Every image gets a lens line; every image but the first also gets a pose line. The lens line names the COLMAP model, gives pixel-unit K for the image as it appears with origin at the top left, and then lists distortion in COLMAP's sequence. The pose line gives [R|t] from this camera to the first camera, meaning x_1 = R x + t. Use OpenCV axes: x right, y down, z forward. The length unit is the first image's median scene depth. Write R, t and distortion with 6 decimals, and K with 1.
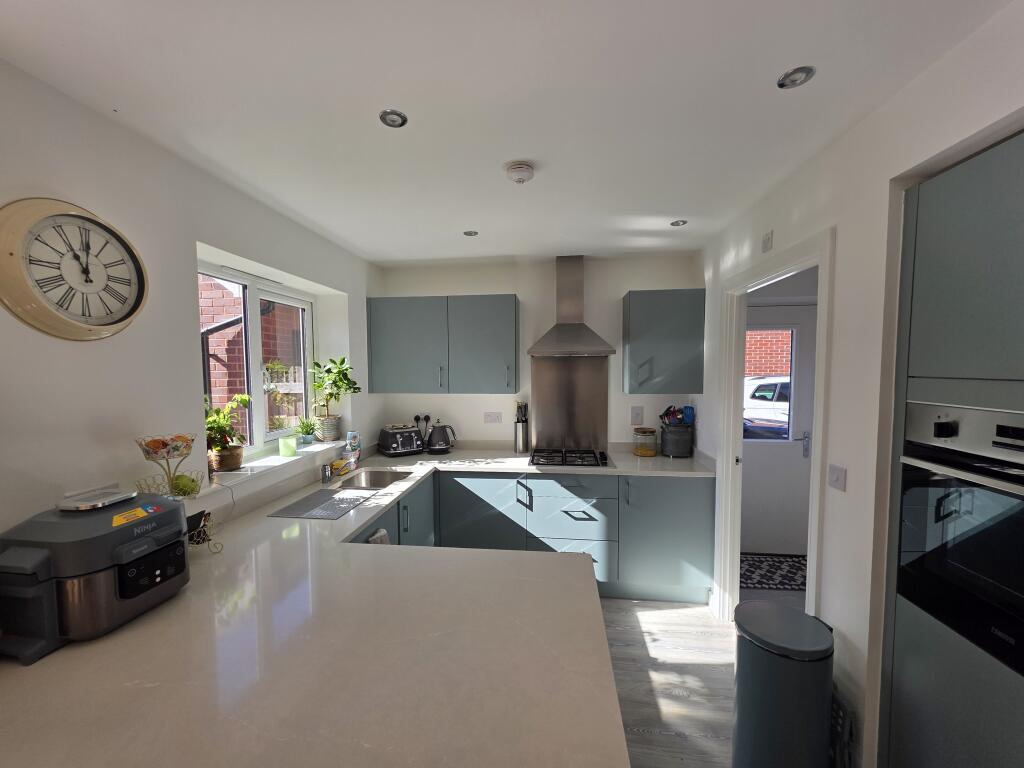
lens RADIAL K [[411.4, 0, 513.1], [0, 411.4, 391.5], [0, 0, 1]] dist [0.004980, -0.000052]
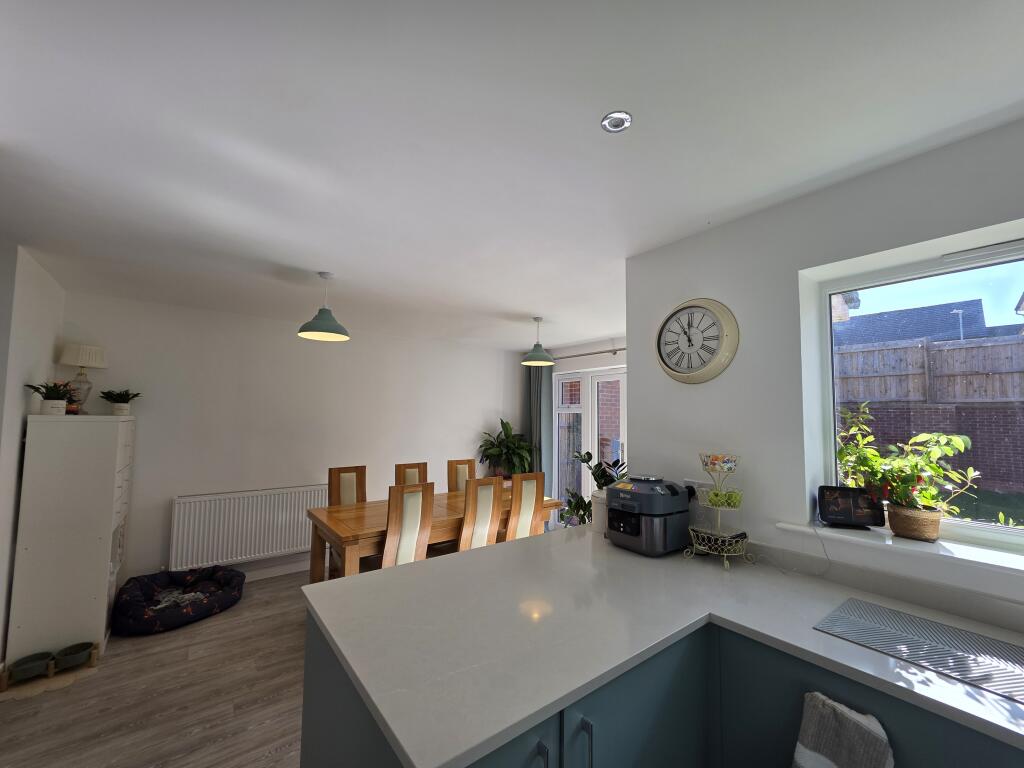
lens RADIAL K [[411.4, 0, 512.5], [0, 411.4, 387.4], [0, 0, 1]] dist [0.004980, -0.000052]
pose [[-0.713214, -0.045567, -0.699464, 0.577550], [-0.041347, 0.998882, -0.022912, -0.046762], [0.699726, 0.012580, -0.714300, 1.744499]]
